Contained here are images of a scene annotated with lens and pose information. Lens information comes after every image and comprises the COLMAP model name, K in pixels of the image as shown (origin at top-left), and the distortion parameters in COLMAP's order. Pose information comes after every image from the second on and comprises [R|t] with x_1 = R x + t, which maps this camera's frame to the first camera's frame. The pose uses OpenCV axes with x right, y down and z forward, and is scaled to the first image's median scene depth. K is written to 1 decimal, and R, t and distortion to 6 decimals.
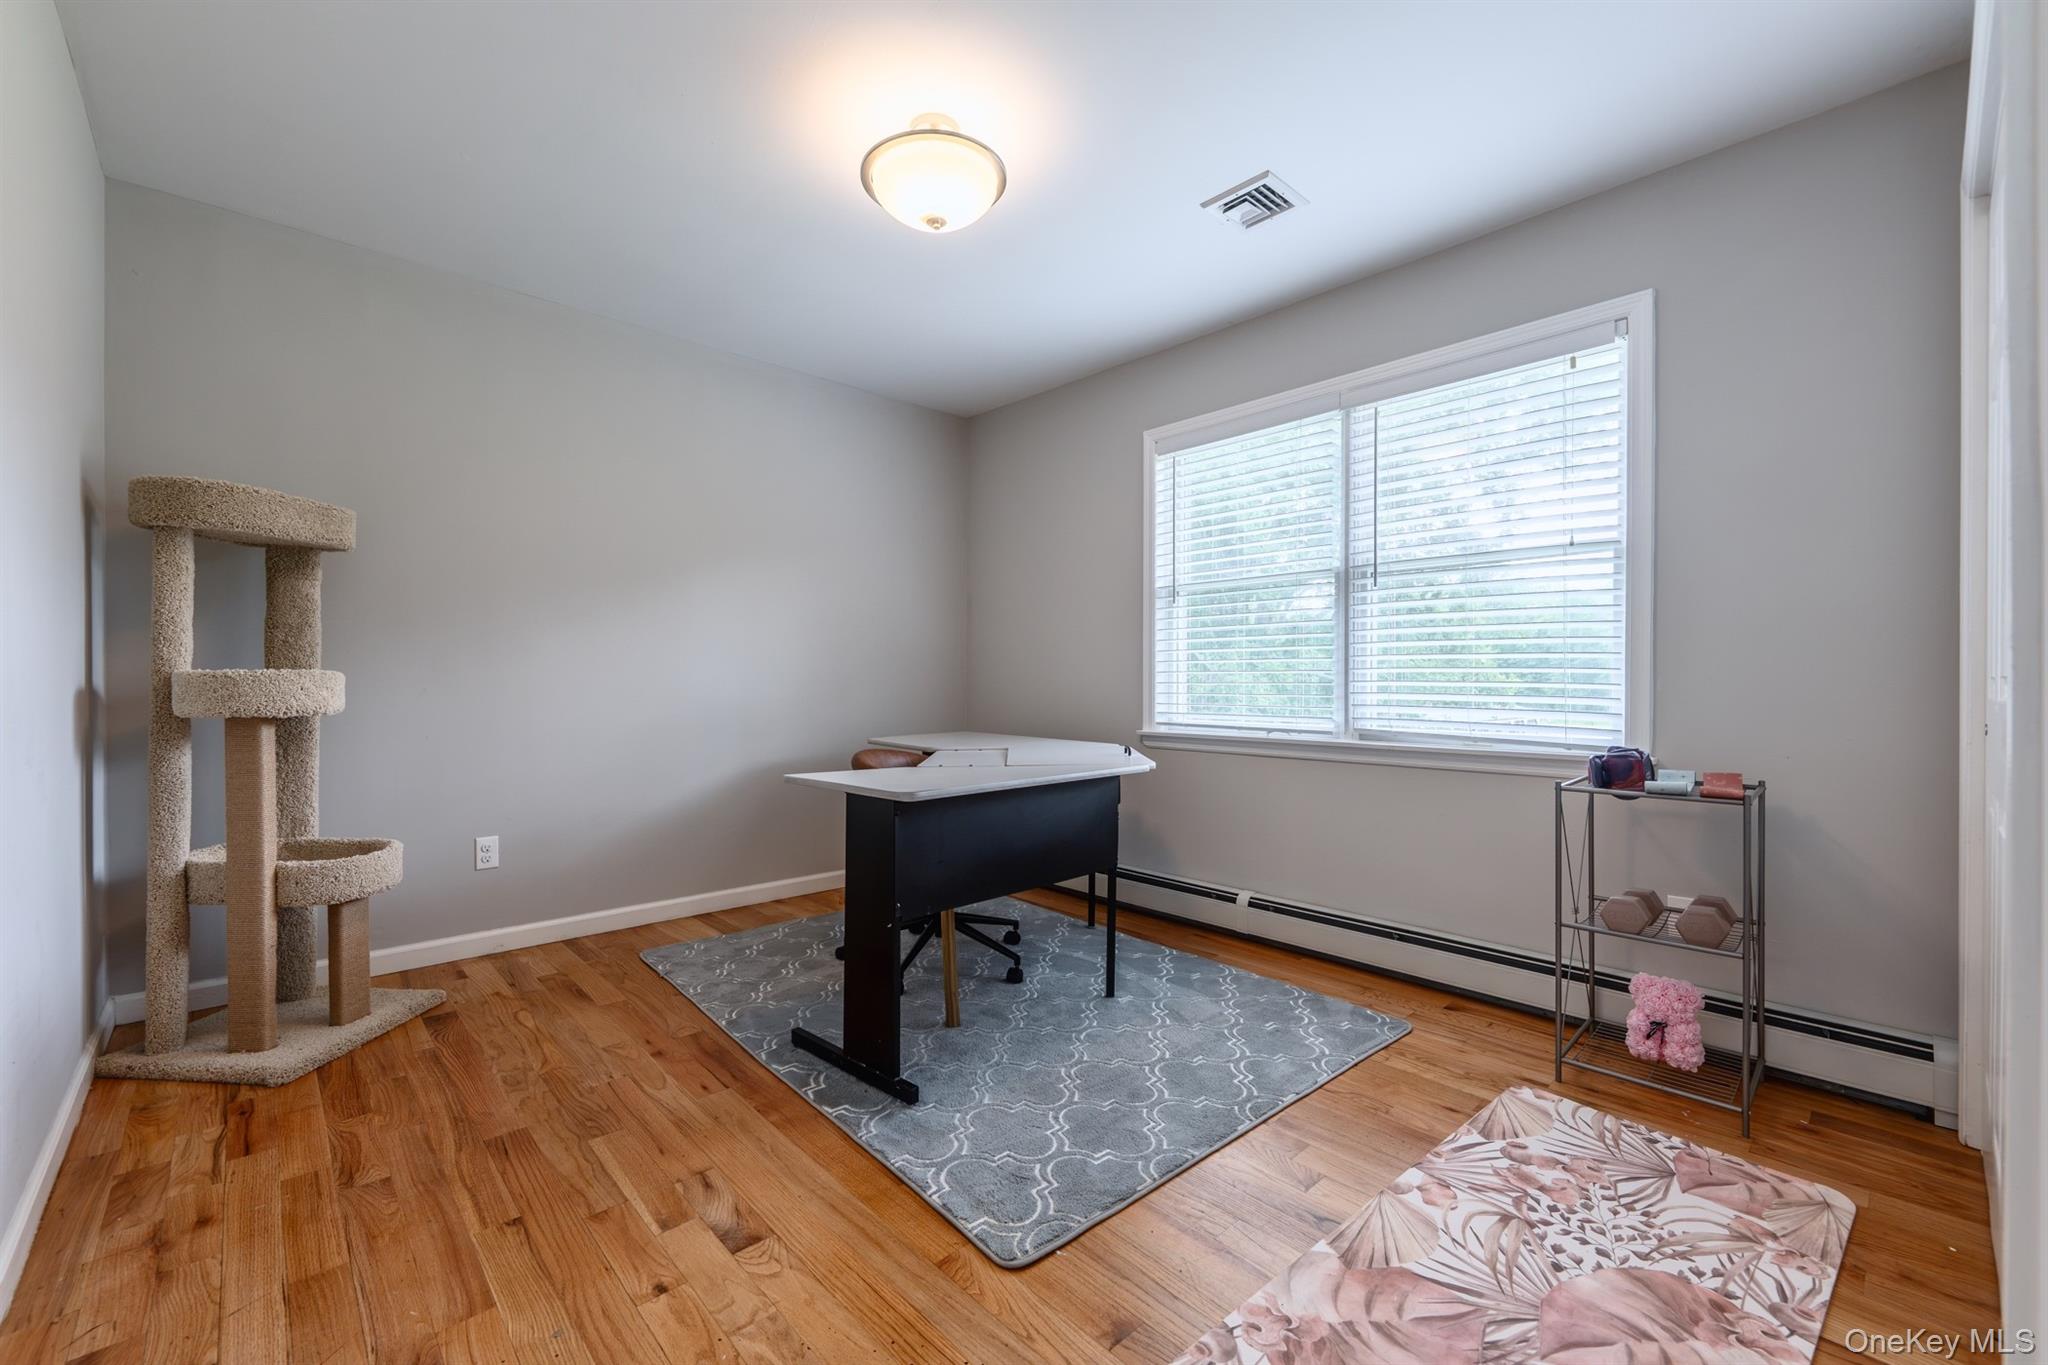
lens RADIAL K [[865.2, 0, 1024.0], [0, 865.2, 682.5], [0, 0, 1]] dist [0.001245, -0.000058]
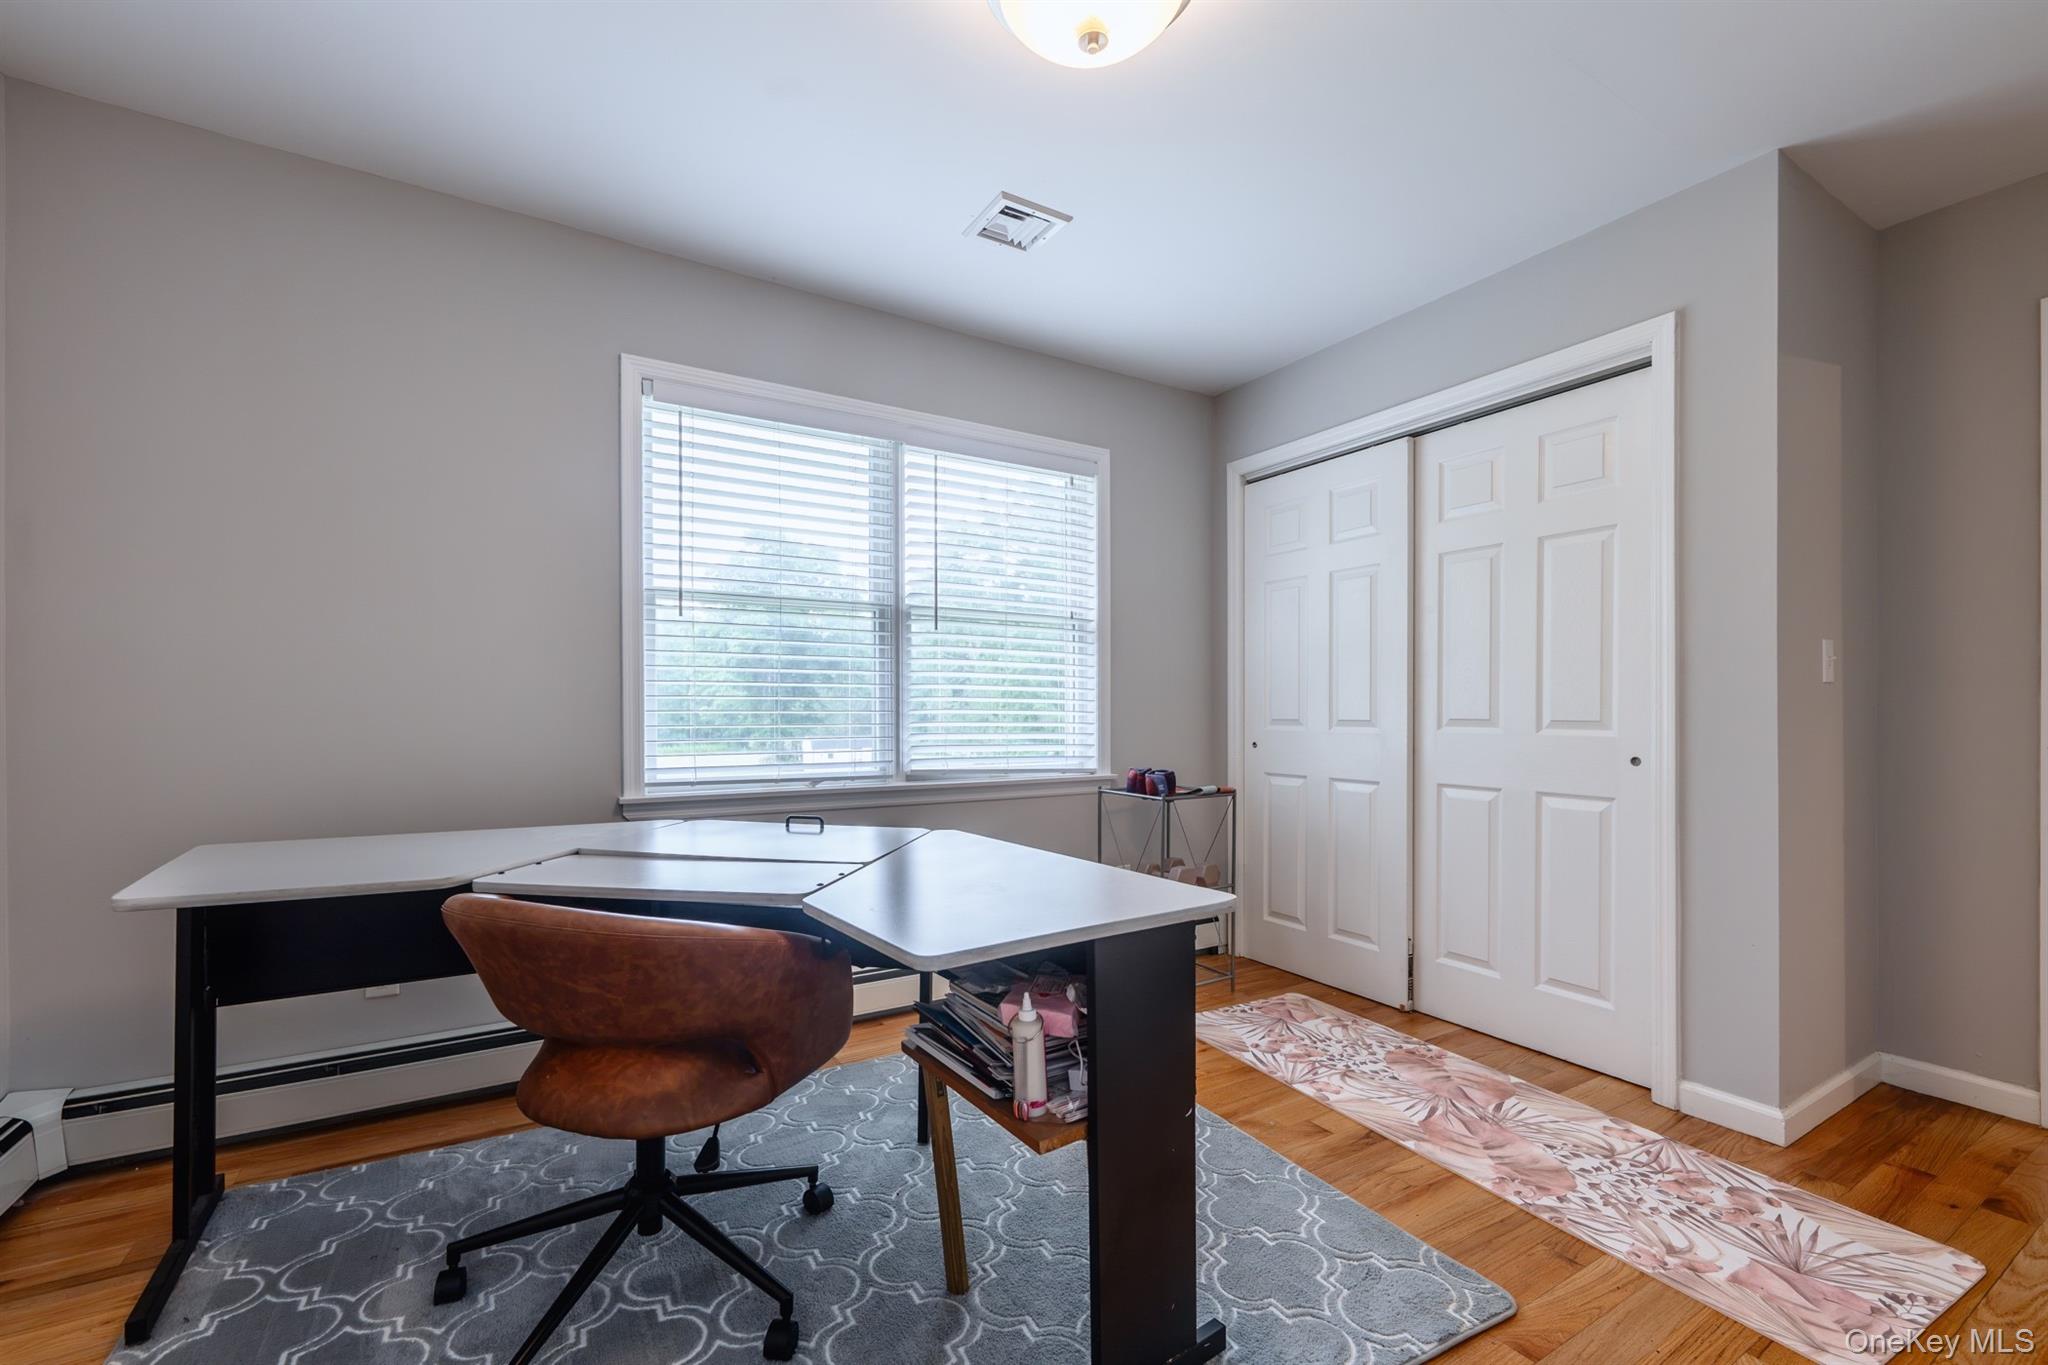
lens RADIAL K [[852.4, 0, 1020.3], [0, 852.4, 716.7], [0, 0, 1]] dist [0.020984, 0.000068]
pose [[0.182060, 0.002196, 0.983285, -0.661577], [0.008068, 0.999961, -0.003727, -0.004060], [-0.983254, 0.008612, 0.182035, 0.831806]]
